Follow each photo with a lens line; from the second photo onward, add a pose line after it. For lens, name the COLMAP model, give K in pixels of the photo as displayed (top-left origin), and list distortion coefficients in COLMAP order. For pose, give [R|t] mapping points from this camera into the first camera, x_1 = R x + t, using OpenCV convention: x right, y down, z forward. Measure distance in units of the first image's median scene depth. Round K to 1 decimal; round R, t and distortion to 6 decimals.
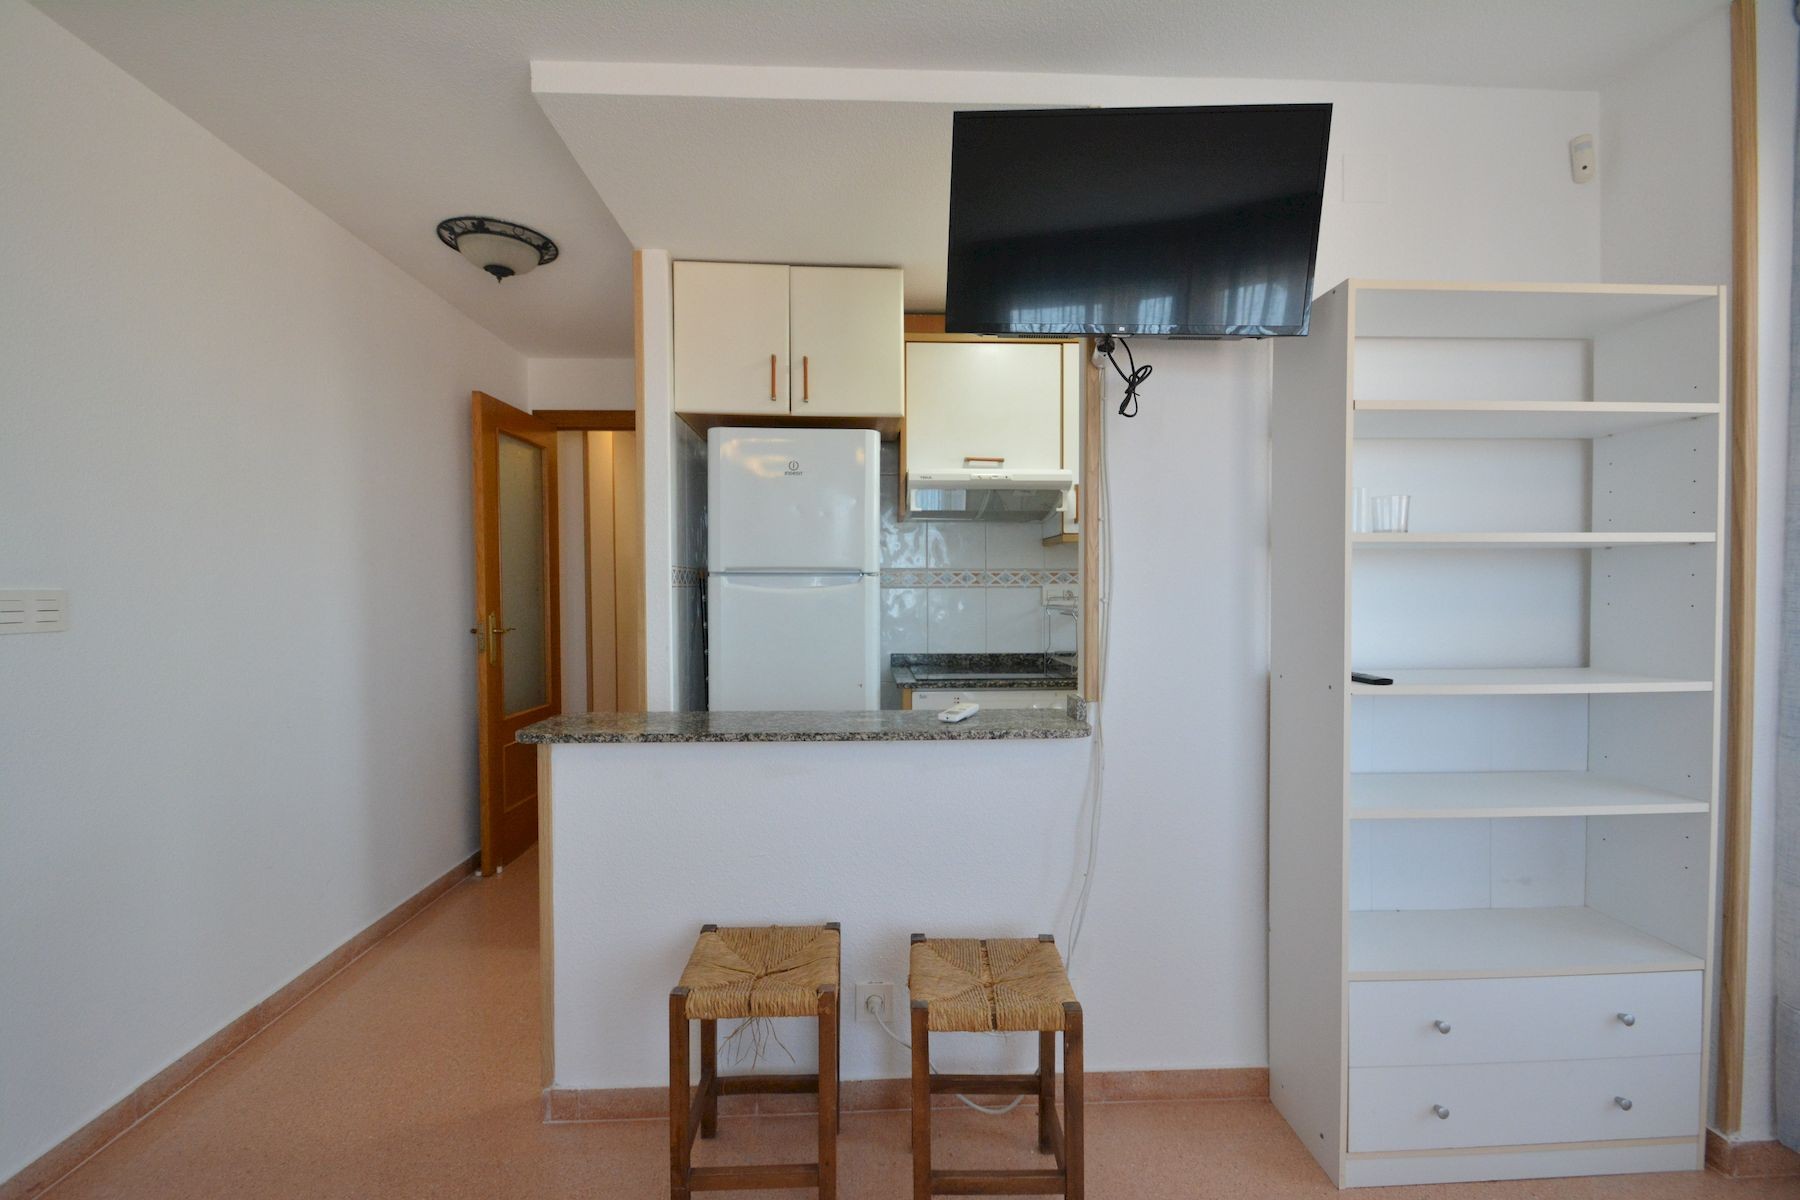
lens RADIAL K [[791.1, 0, 900.1], [0, 791.1, 605.6], [0, 0, 1]] dist [0.002230, -0.010320]
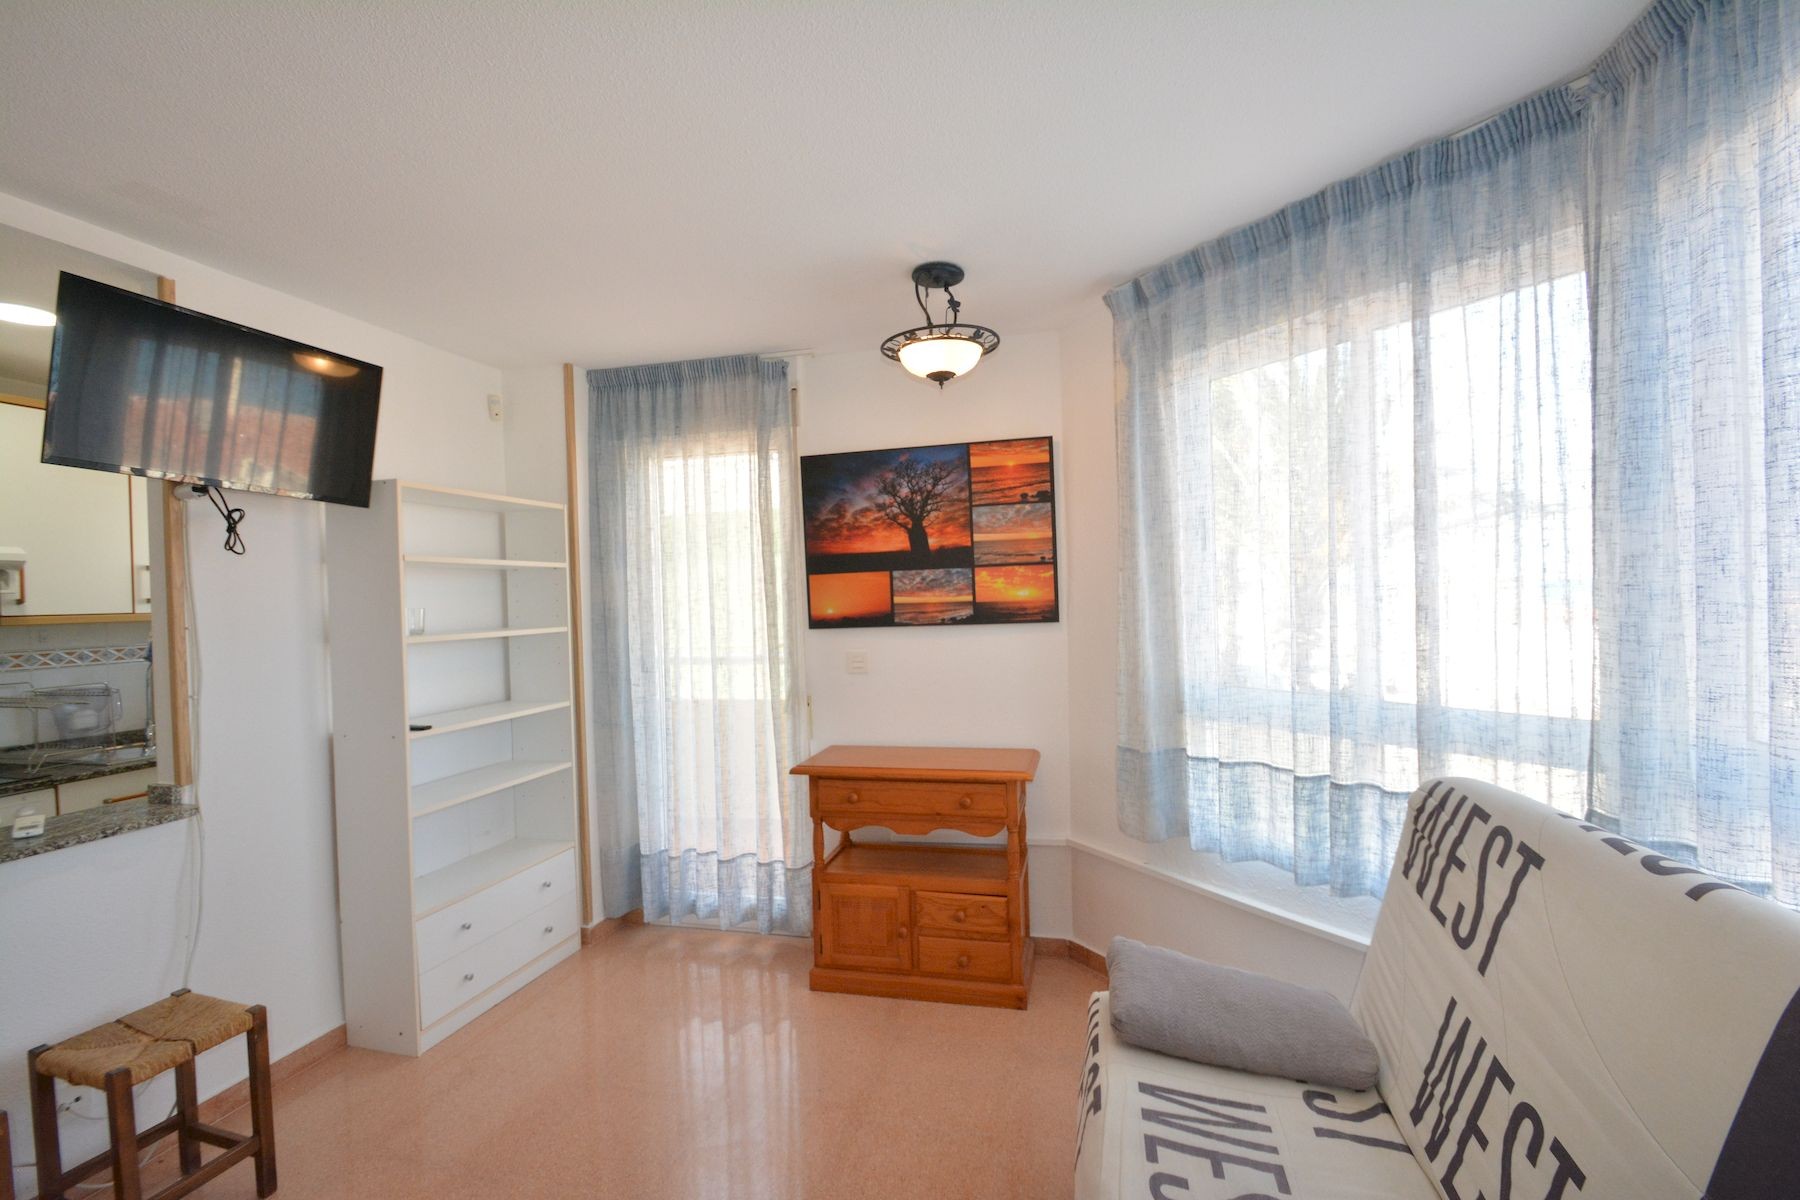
lens RADIAL K [[791.1, 0, 900.1], [0, 791.1, 605.6], [0, 0, 1]] dist [0.002230, -0.010320]
pose [[0.292764, -0.015946, 0.956052, -0.632445], [0.046222, 0.998928, 0.002507, -0.110706], [-0.955067, 0.043457, 0.293187, -0.403559]]
